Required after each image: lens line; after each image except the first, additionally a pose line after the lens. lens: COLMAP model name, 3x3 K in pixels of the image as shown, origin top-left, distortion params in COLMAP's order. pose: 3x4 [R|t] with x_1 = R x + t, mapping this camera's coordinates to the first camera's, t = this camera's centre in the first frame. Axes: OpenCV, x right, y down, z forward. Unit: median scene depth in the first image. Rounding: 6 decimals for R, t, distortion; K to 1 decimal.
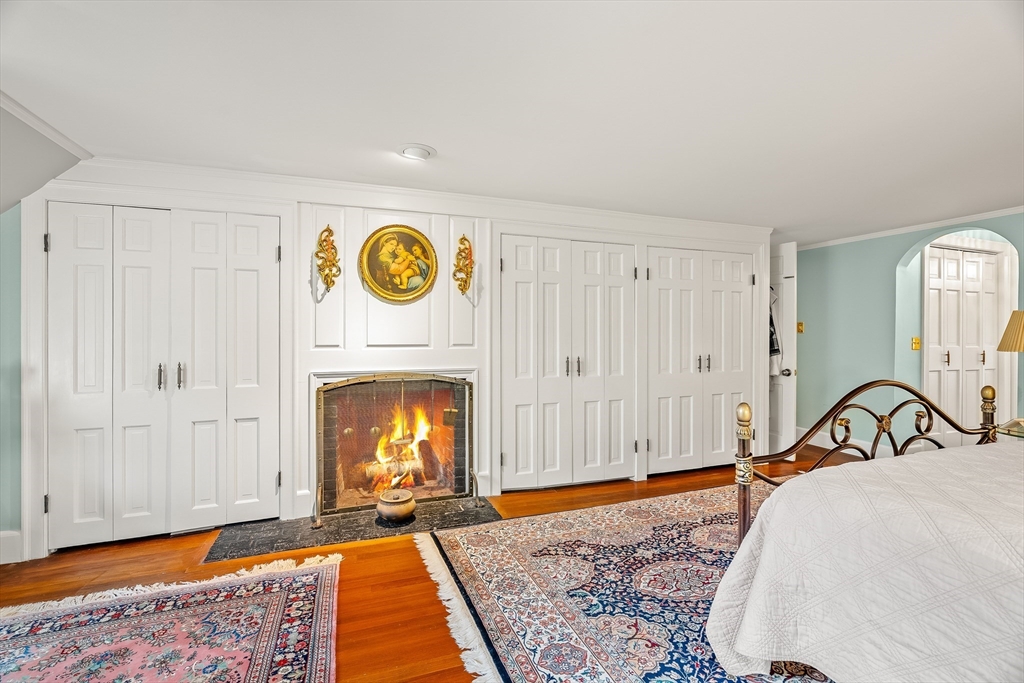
lens RADIAL K [[464.5, 0, 509.6], [0, 464.5, 338.1], [0, 0, 1]] dist [-0.001654, 0.001279]
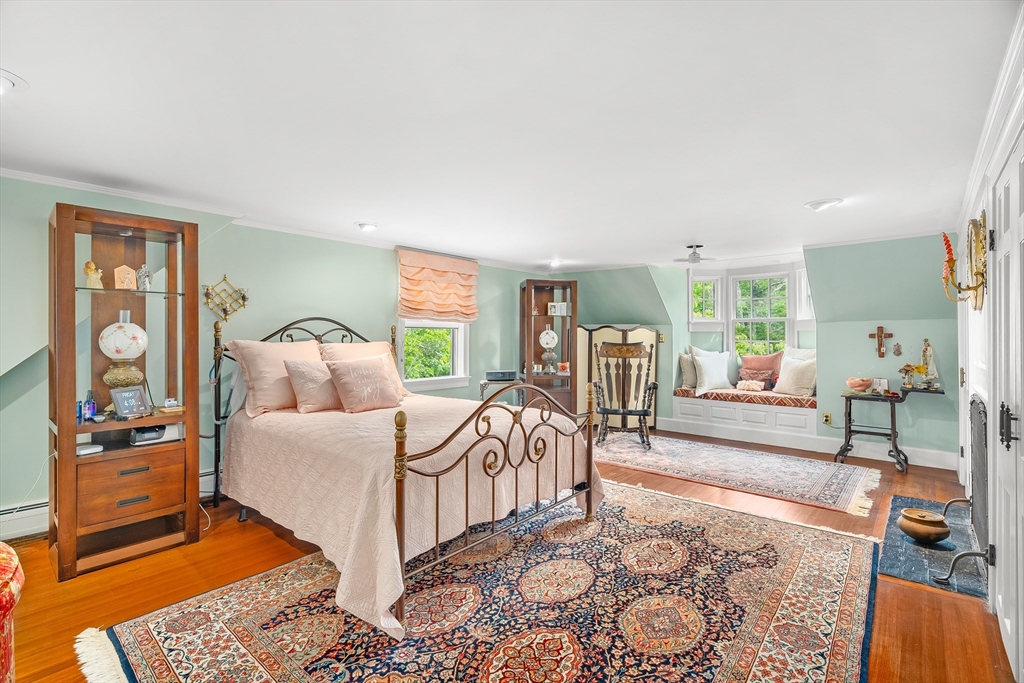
lens RADIAL K [[464.5, 0, 509.6], [0, 464.5, 338.1], [0, 0, 1]] dist [-0.001654, 0.001279]
pose [[-0.879655, 0.000823, -0.475612, 1.134894], [-0.002672, 0.999974, 0.006672, -0.038559], [0.475605, 0.007140, -0.879630, 1.677483]]
